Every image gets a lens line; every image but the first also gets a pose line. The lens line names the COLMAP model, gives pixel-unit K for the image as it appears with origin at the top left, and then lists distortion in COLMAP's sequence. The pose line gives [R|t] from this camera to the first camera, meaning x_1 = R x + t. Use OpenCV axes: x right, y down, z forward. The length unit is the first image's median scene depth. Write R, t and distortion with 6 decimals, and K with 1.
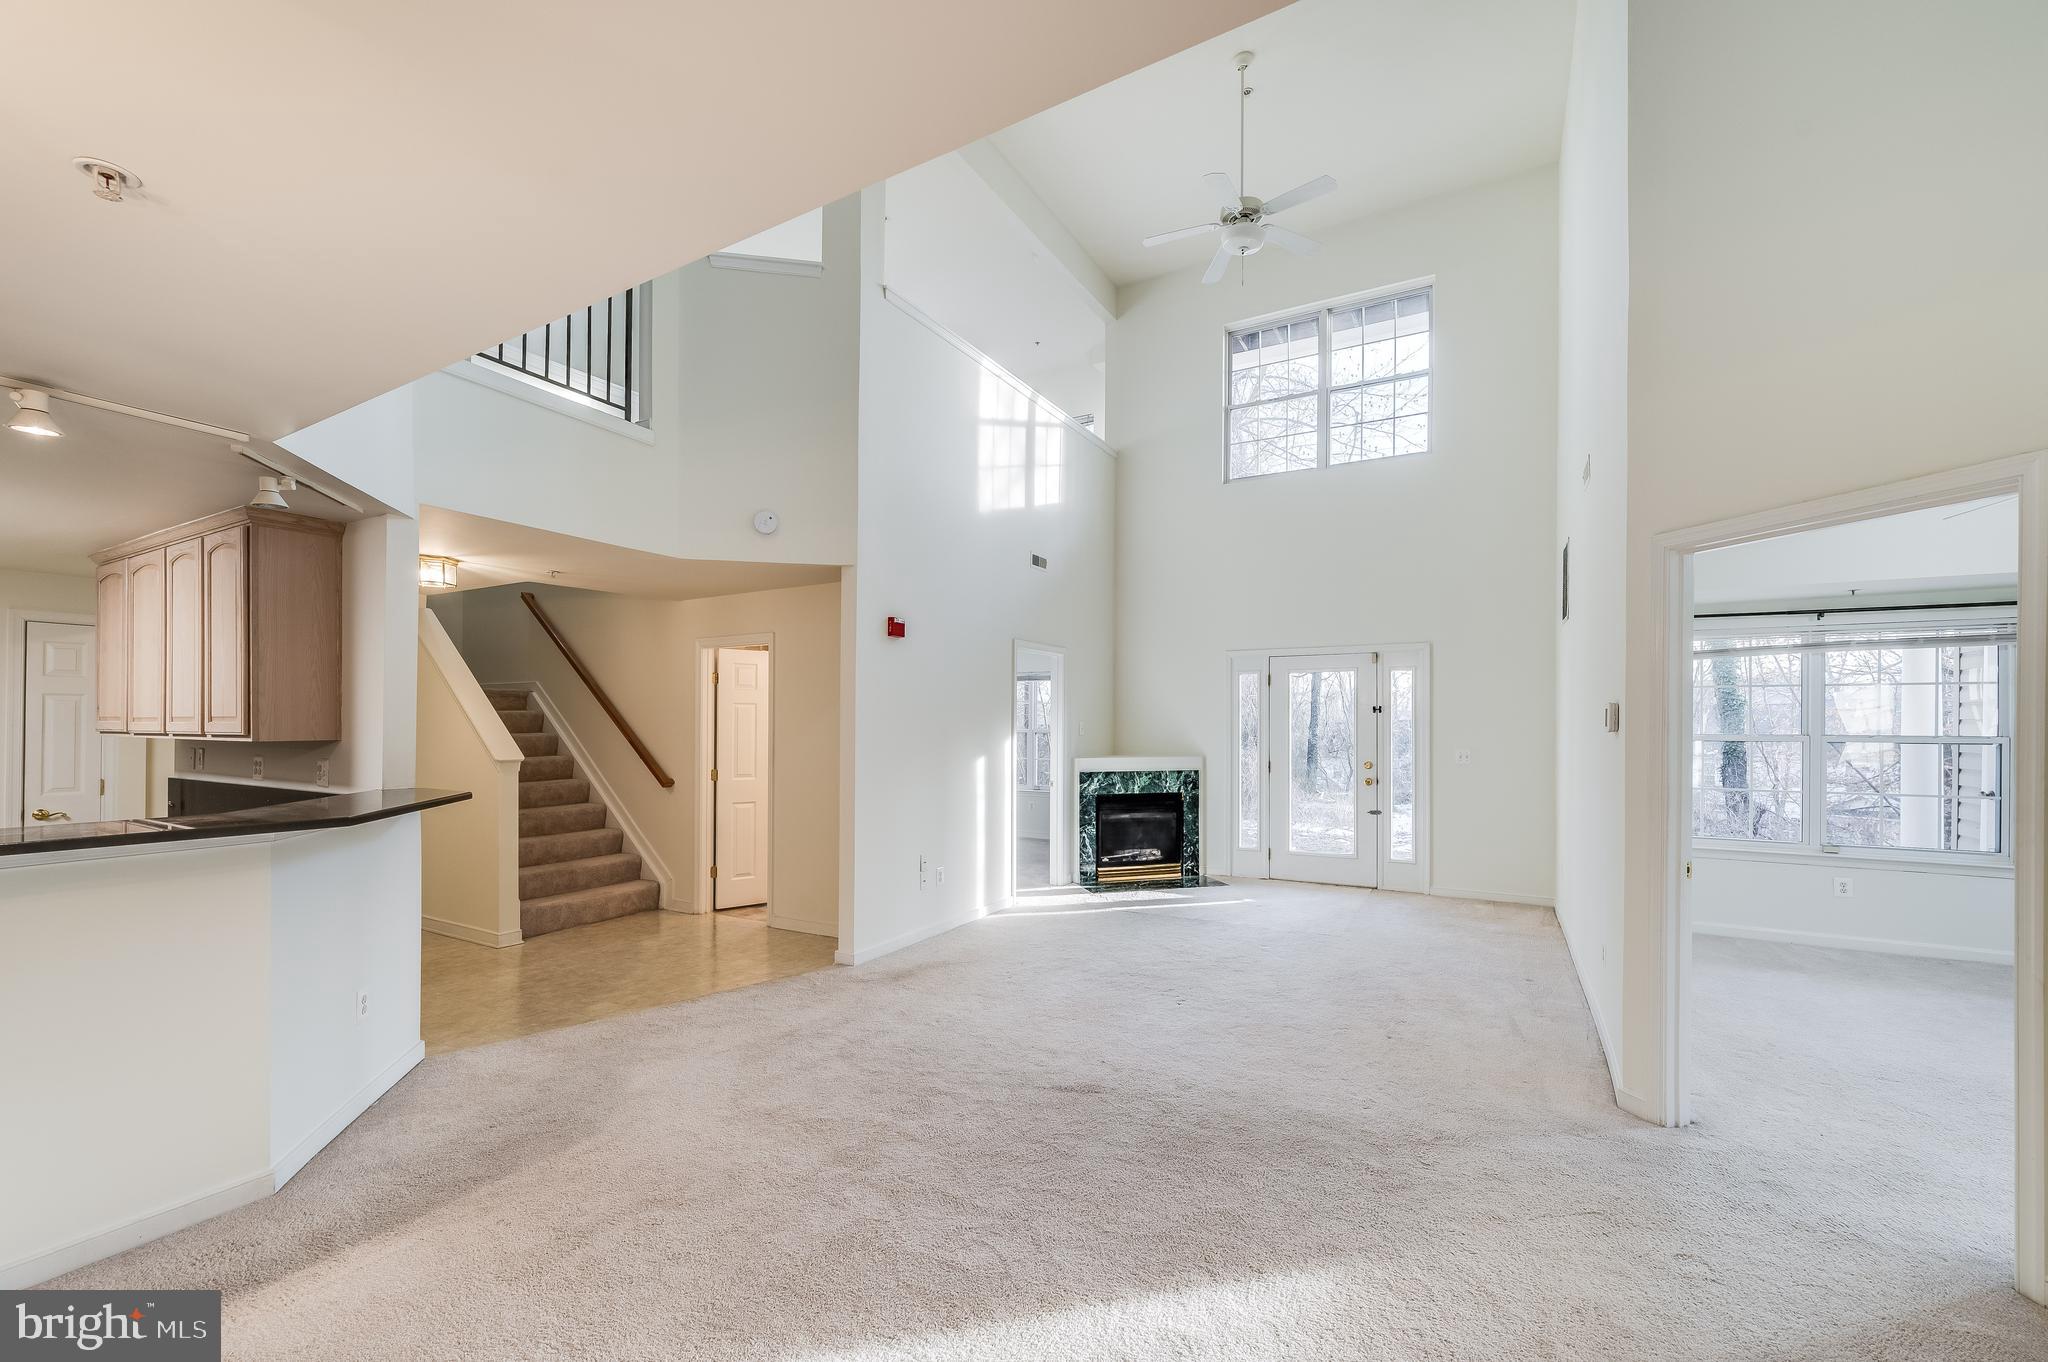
lens RADIAL K [[810.1, 0, 1019.4], [0, 810.1, 723.0], [0, 0, 1]] dist [-0.004065, 0.000087]
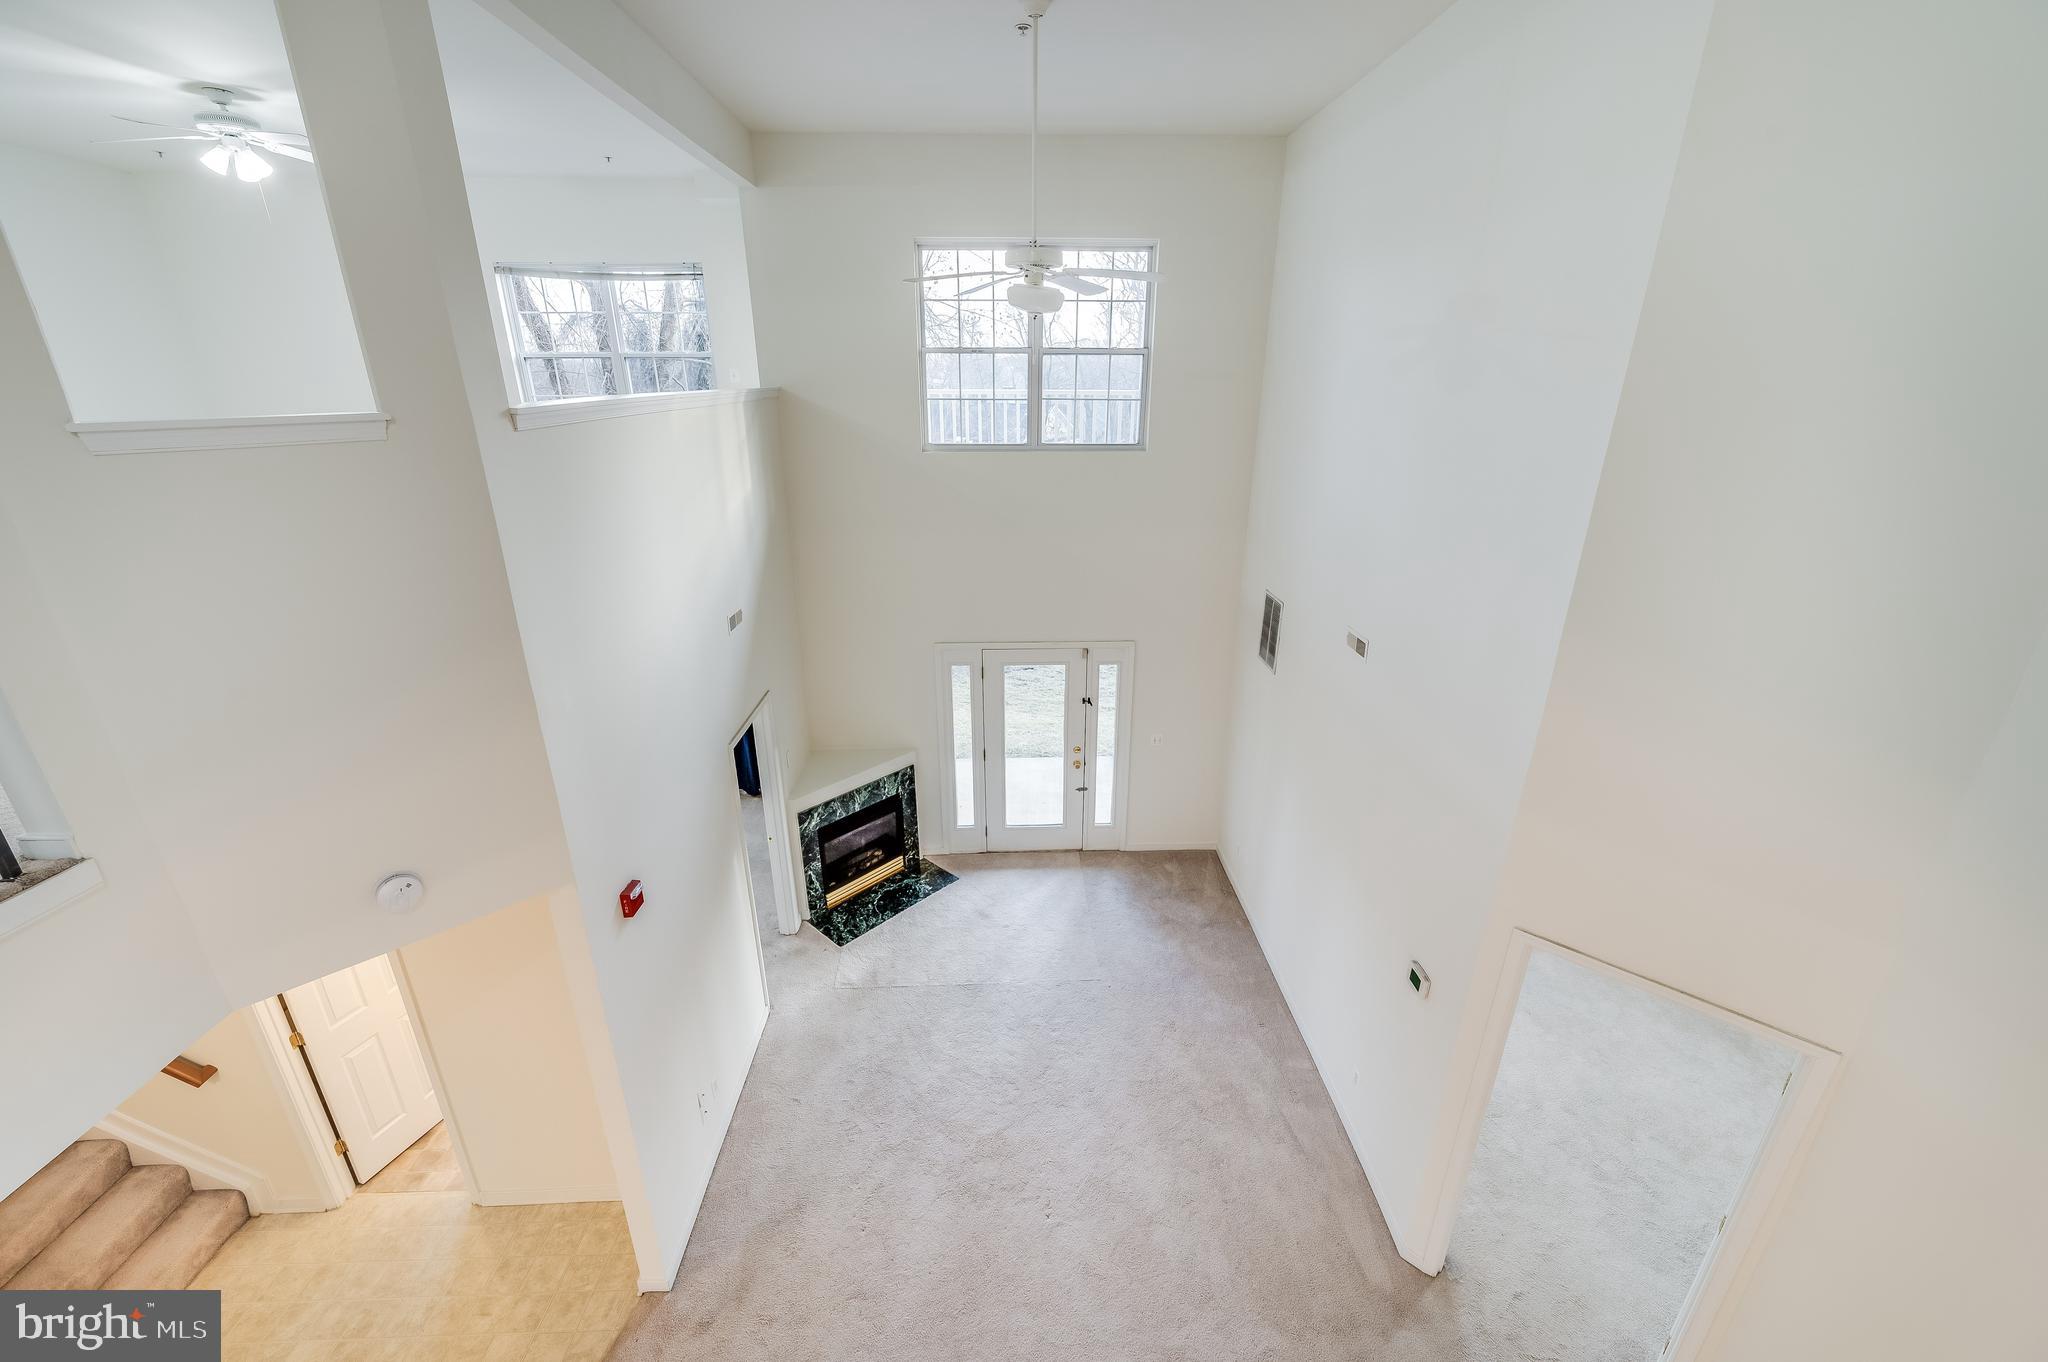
lens RADIAL K [[810.1, 0, 1027.8], [0, 810.1, 686.2], [0, 0, 1]] dist [-0.004065, 0.000087]
pose [[0.847393, -0.193026, 0.494637, -0.135577], [0.003243, 0.933444, 0.358709, -0.426727], [-0.530956, -0.302363, 0.791620, 0.239843]]
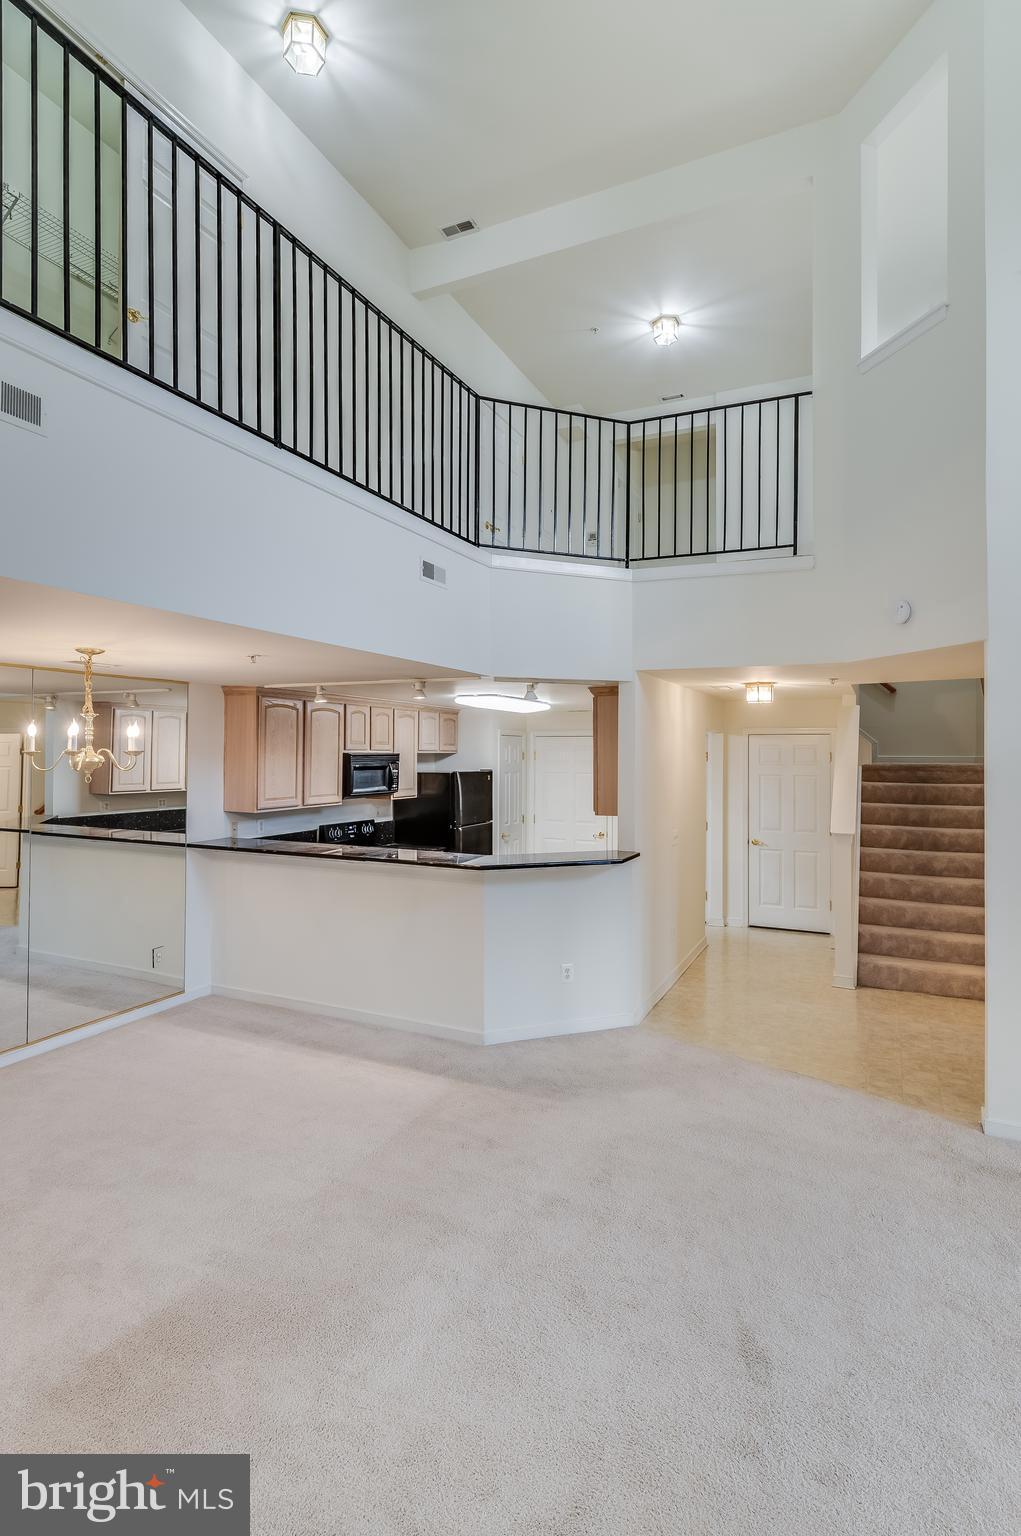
lens RADIAL K [[764.0, 0, 521.9], [0, 764.0, 743.4], [0, 0, 1]] dist [-0.001006, 0.001177]
pose [[0.089331, -0.015829, -0.995876, 0.380285], [-0.003894, 0.999861, -0.016242, -0.055546], [0.995994, 0.005329, 0.089257, 0.341696]]
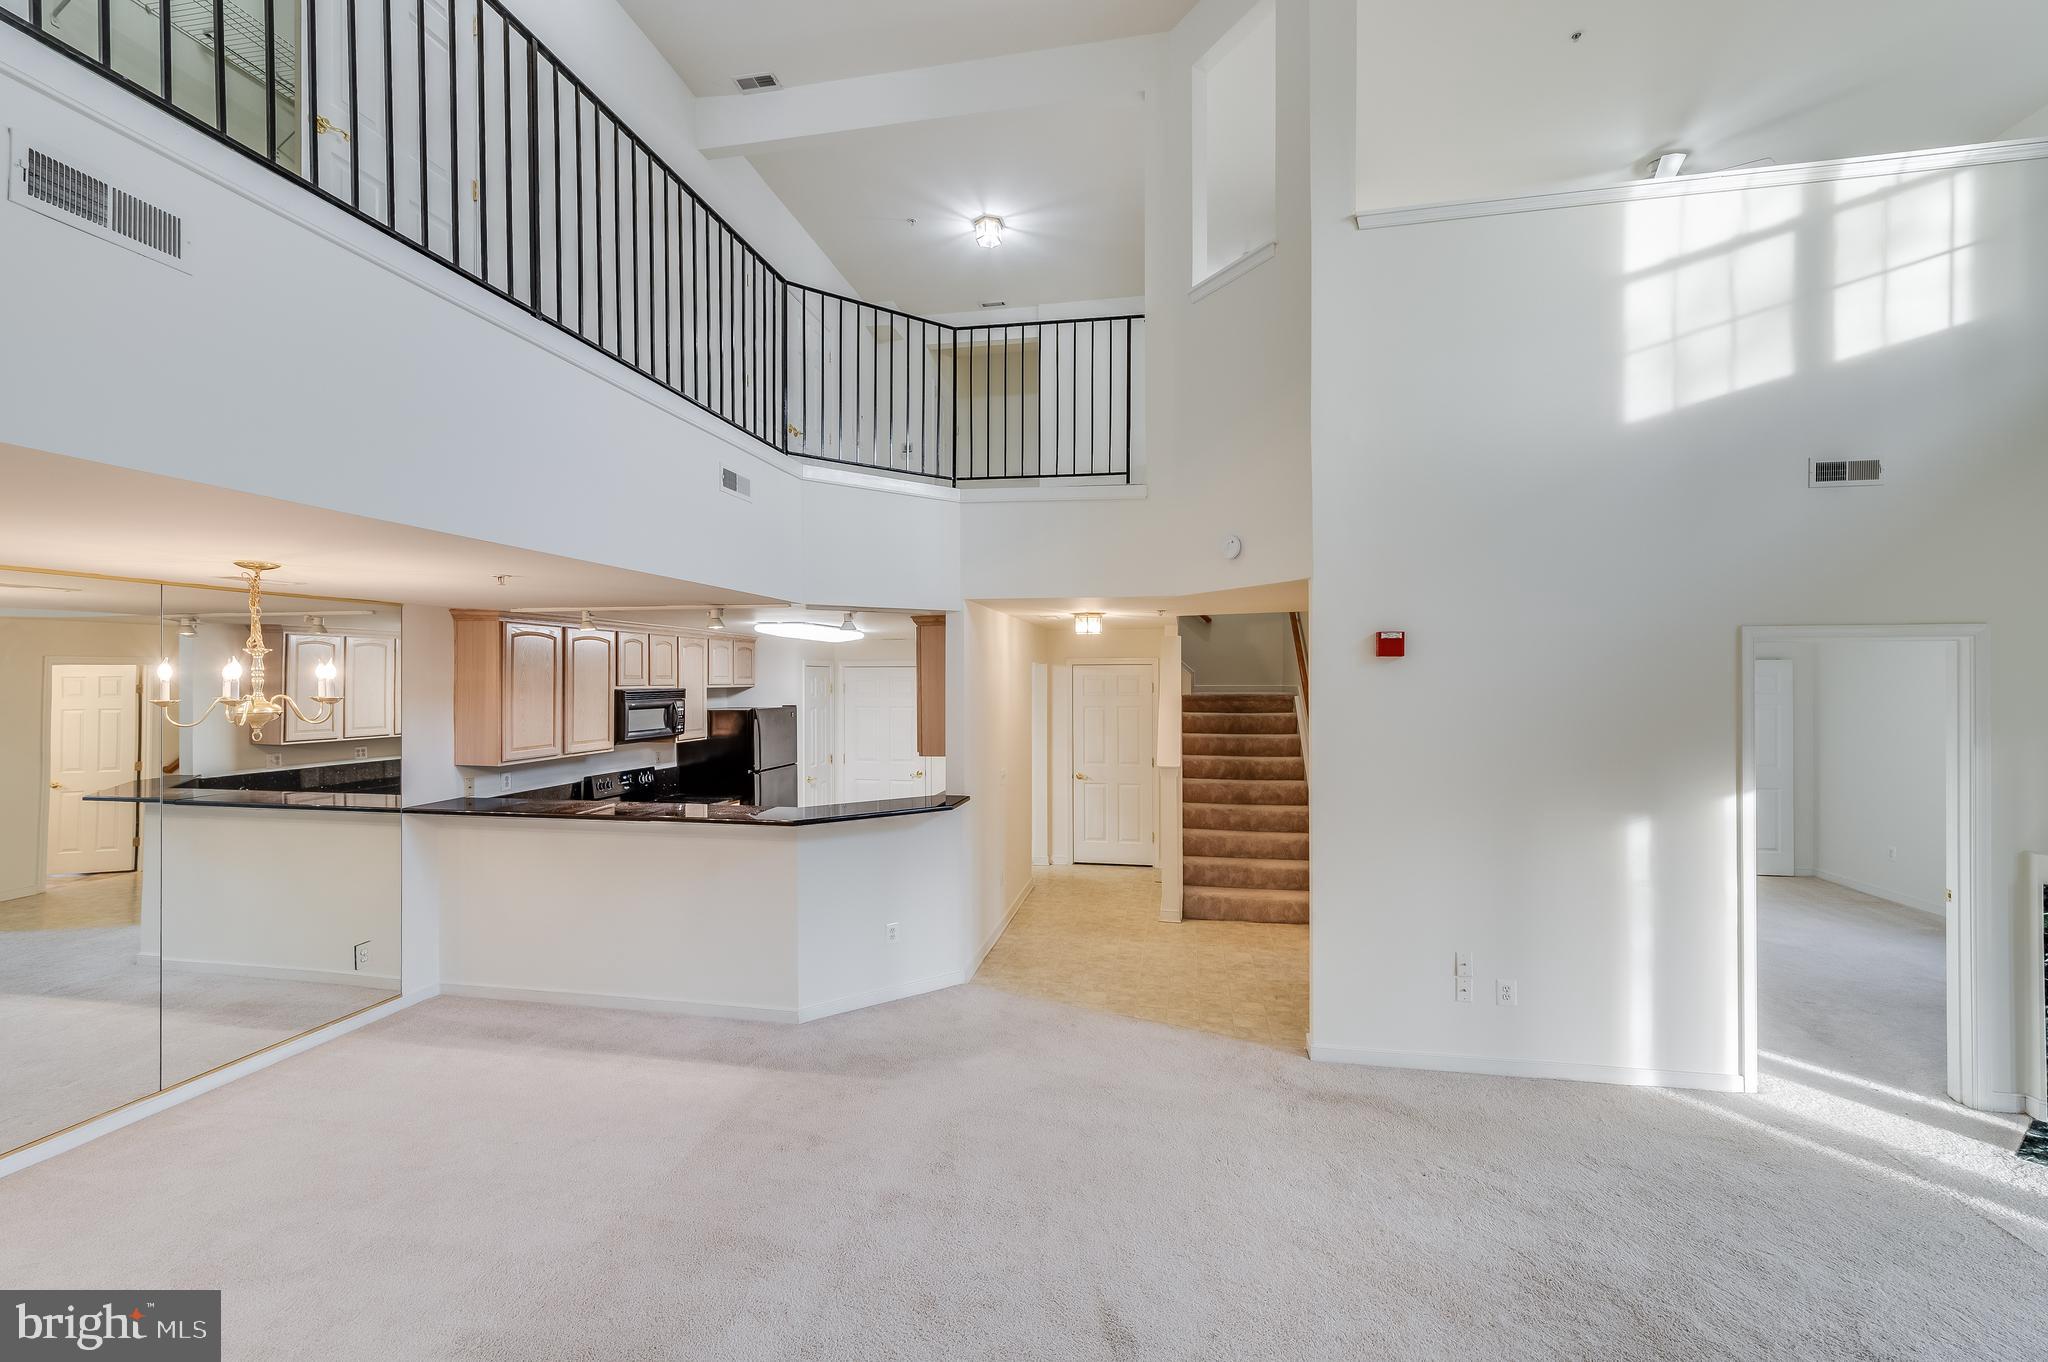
lens RADIAL K [[818.0, 0, 1027.0], [0, 818.0, 677.8], [0, 0, 1]] dist [0.001592, -0.001974]
pose [[0.332554, -0.006477, -0.943062, 0.360488], [0.004413, 0.999976, -0.005312, -0.064970], [0.943074, -0.002395, 0.332575, 0.325705]]
